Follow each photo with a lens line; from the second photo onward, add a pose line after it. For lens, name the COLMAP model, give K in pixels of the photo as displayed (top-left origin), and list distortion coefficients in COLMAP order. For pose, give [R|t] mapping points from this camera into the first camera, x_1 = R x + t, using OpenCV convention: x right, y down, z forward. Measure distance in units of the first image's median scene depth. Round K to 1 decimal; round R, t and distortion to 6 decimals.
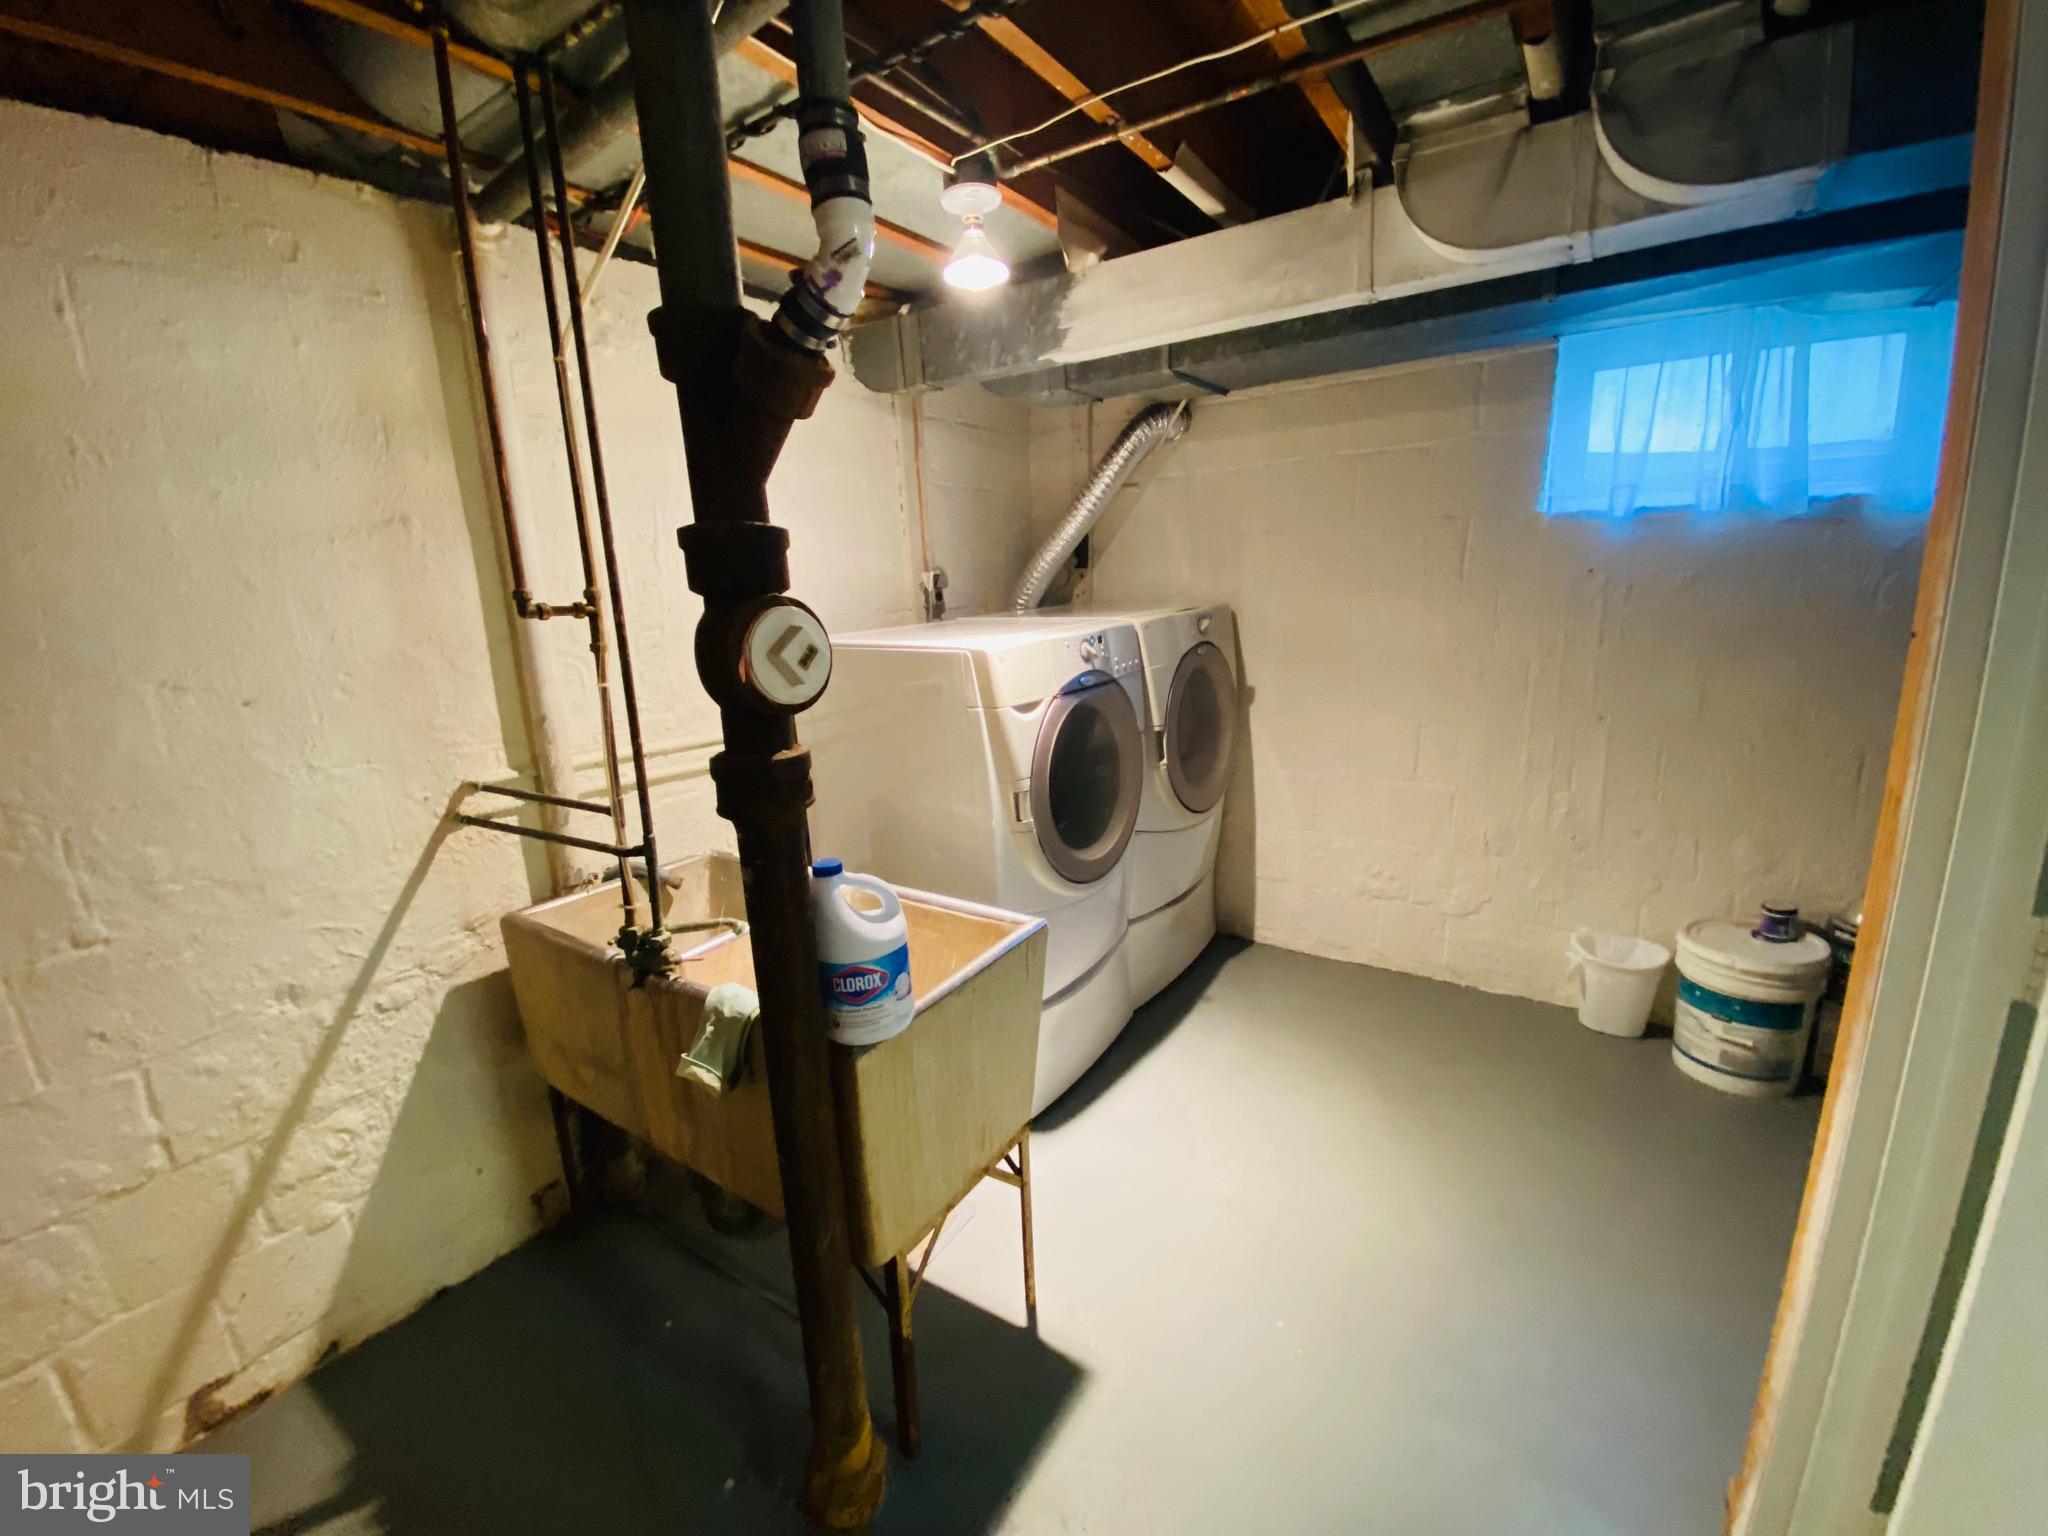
lens RADIAL K [[834.3, 0, 1035.0], [0, 834.3, 774.0], [0, 0, 1]] dist [0.038392, -0.030268]
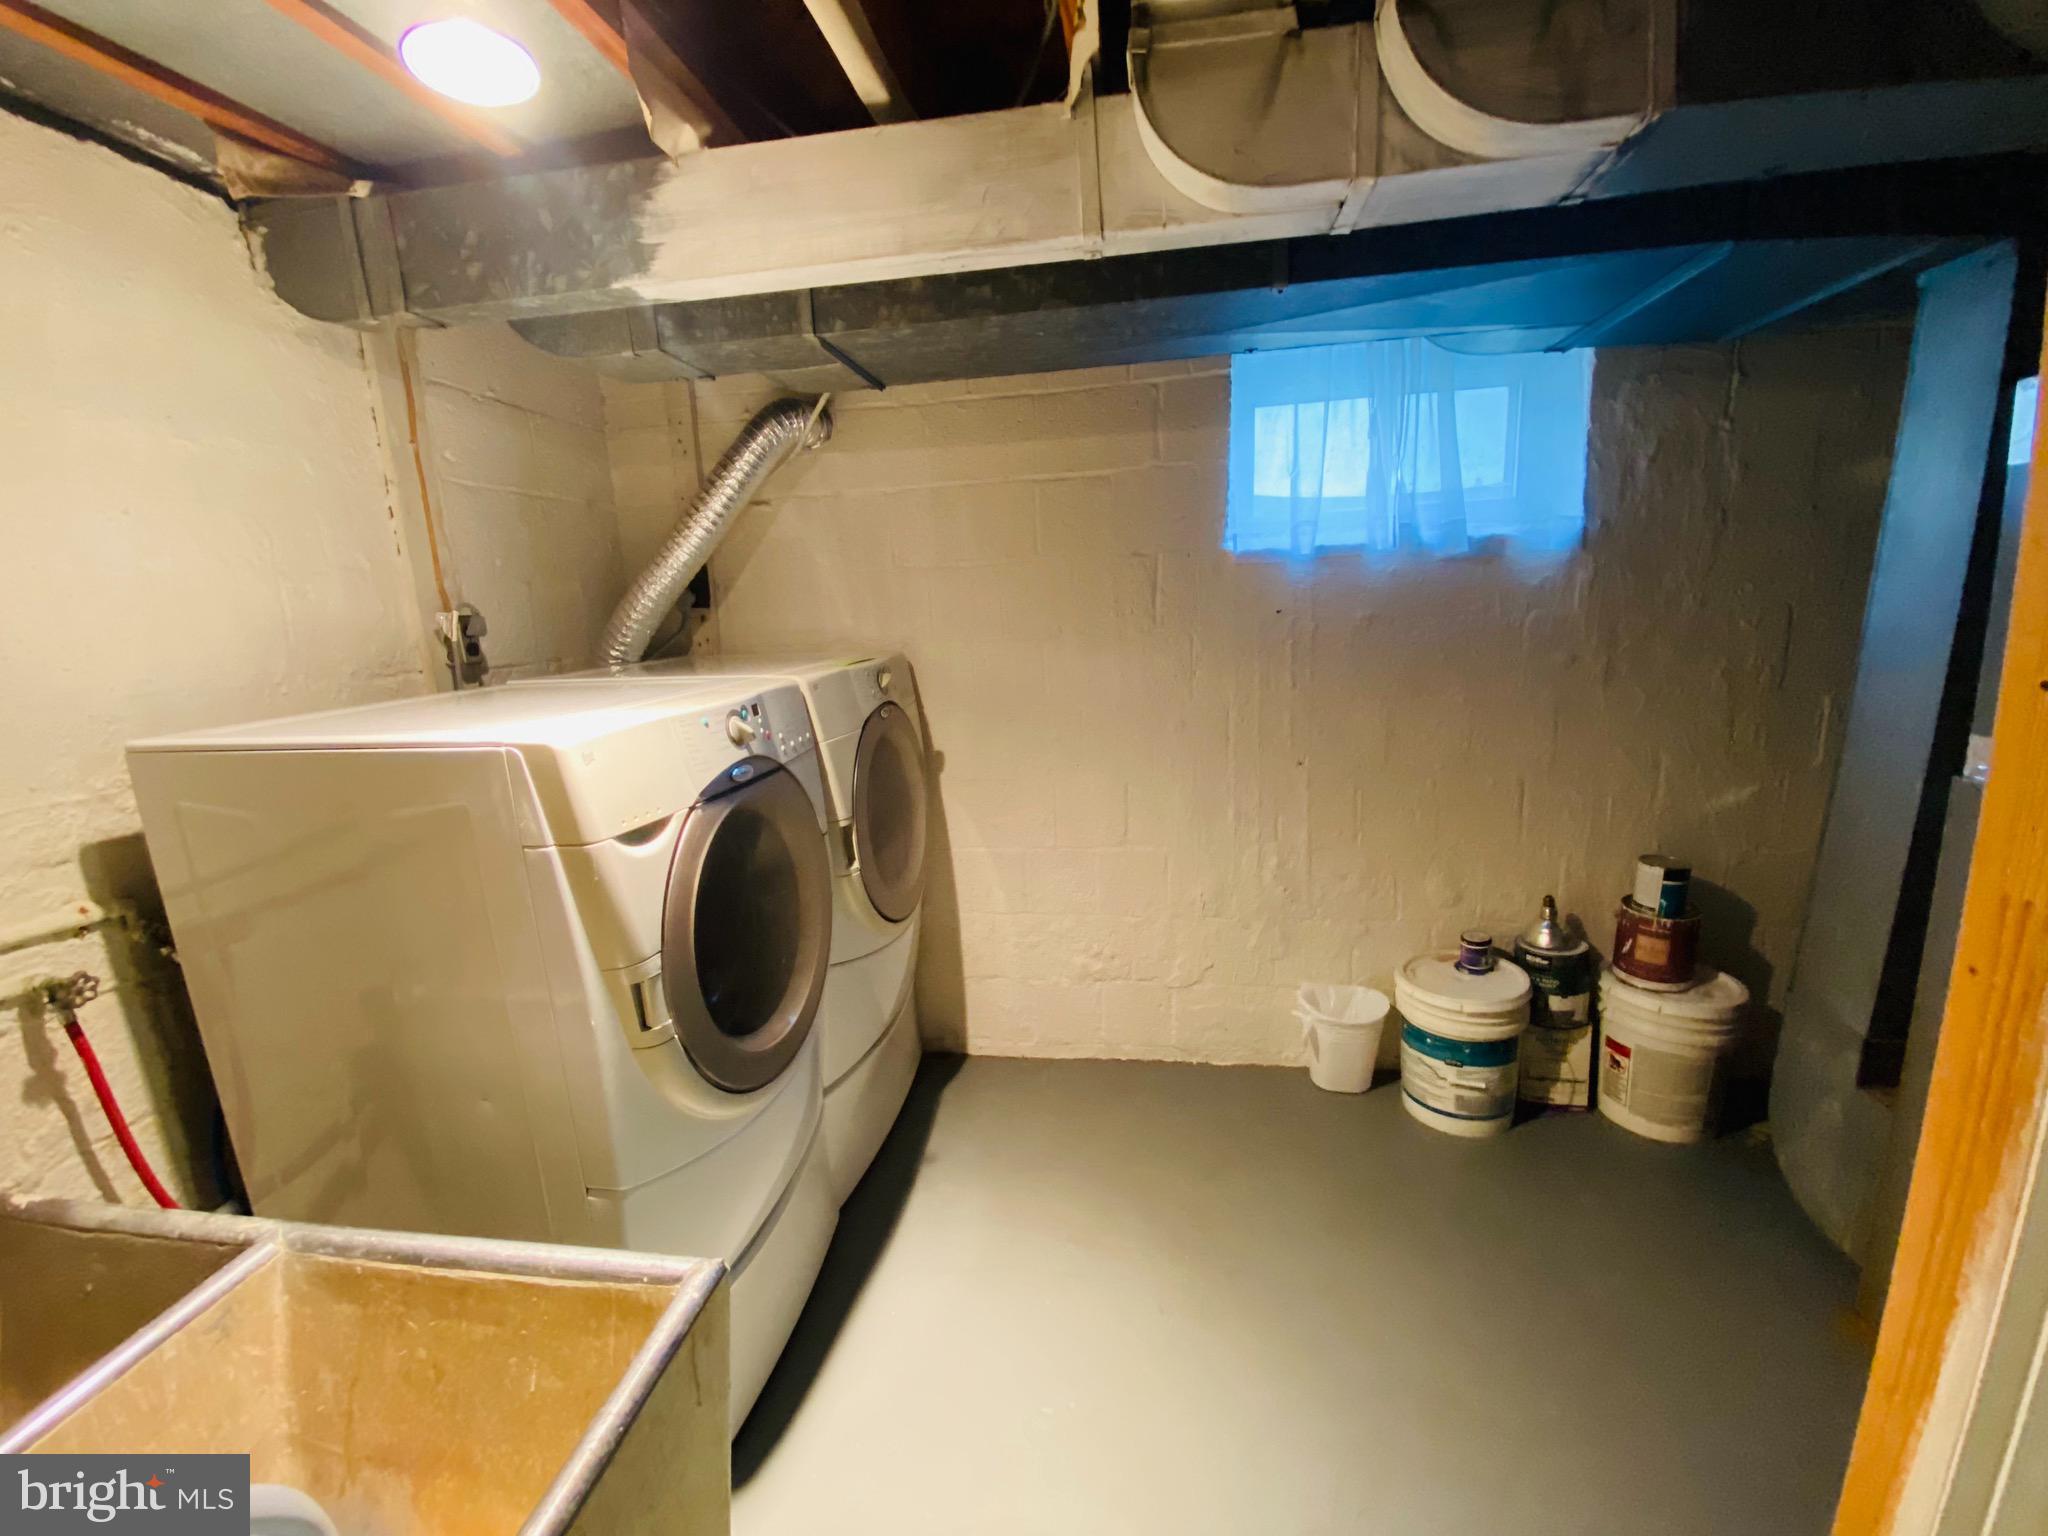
lens RADIAL K [[834.3, 0, 1035.0], [0, 834.3, 774.0], [0, 0, 1]] dist [0.038392, -0.030268]
pose [[0.902942, -0.082176, 0.421833, -0.005760], [0.104921, 0.993999, -0.030946, -0.059667], [-0.416758, 0.072202, 0.906145, 0.277630]]
